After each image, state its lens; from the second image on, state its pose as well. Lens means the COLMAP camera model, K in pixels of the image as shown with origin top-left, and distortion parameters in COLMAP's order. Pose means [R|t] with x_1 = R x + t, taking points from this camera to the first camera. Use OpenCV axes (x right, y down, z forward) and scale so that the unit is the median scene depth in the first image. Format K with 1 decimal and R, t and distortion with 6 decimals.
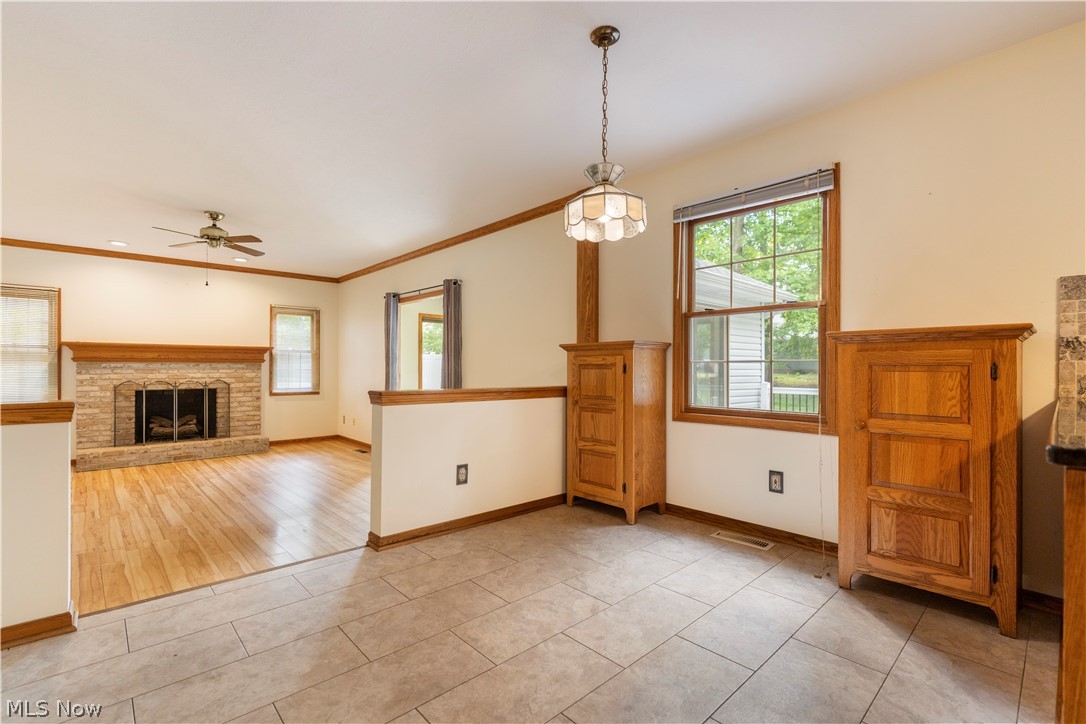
lens RADIAL K [[487.9, 0, 543.9], [0, 487.9, 364.9], [0, 0, 1]] dist [-0.001438, 0.001247]
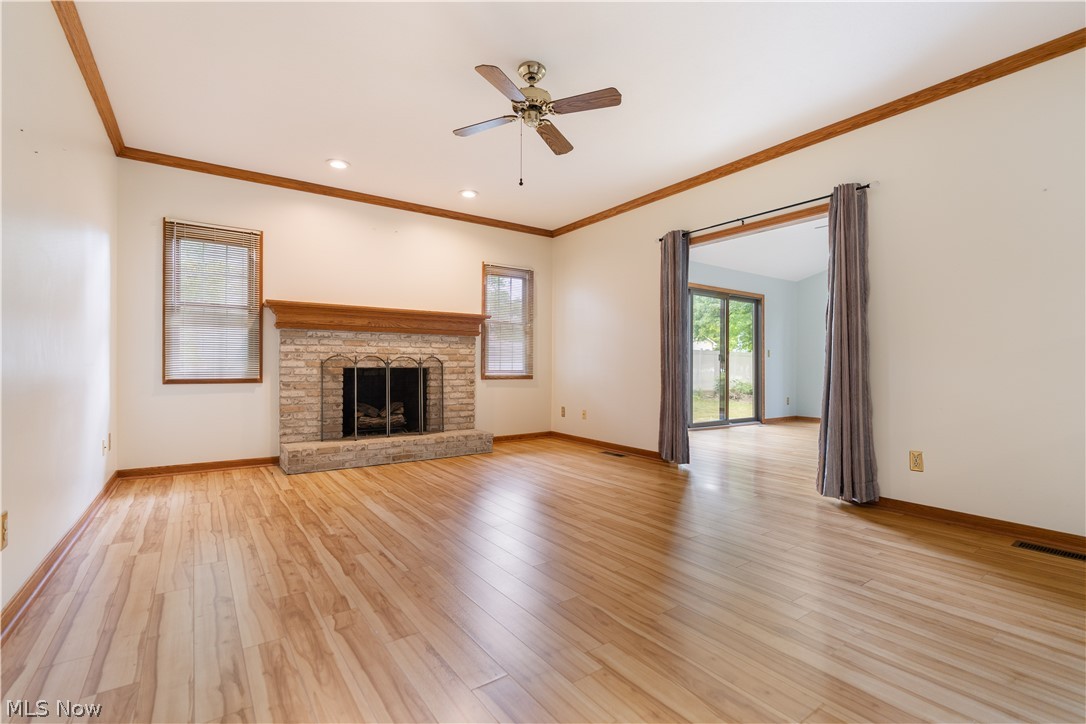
lens RADIAL K [[487.9, 0, 544.0], [0, 487.9, 363.0], [0, 0, 1]] dist [-0.001438, 0.001247]
pose [[0.990816, 0.000347, -0.135214, -0.409647], [-0.000915, 0.999991, -0.004139, 0.046274], [0.135212, 0.004224, 0.990808, 0.276840]]
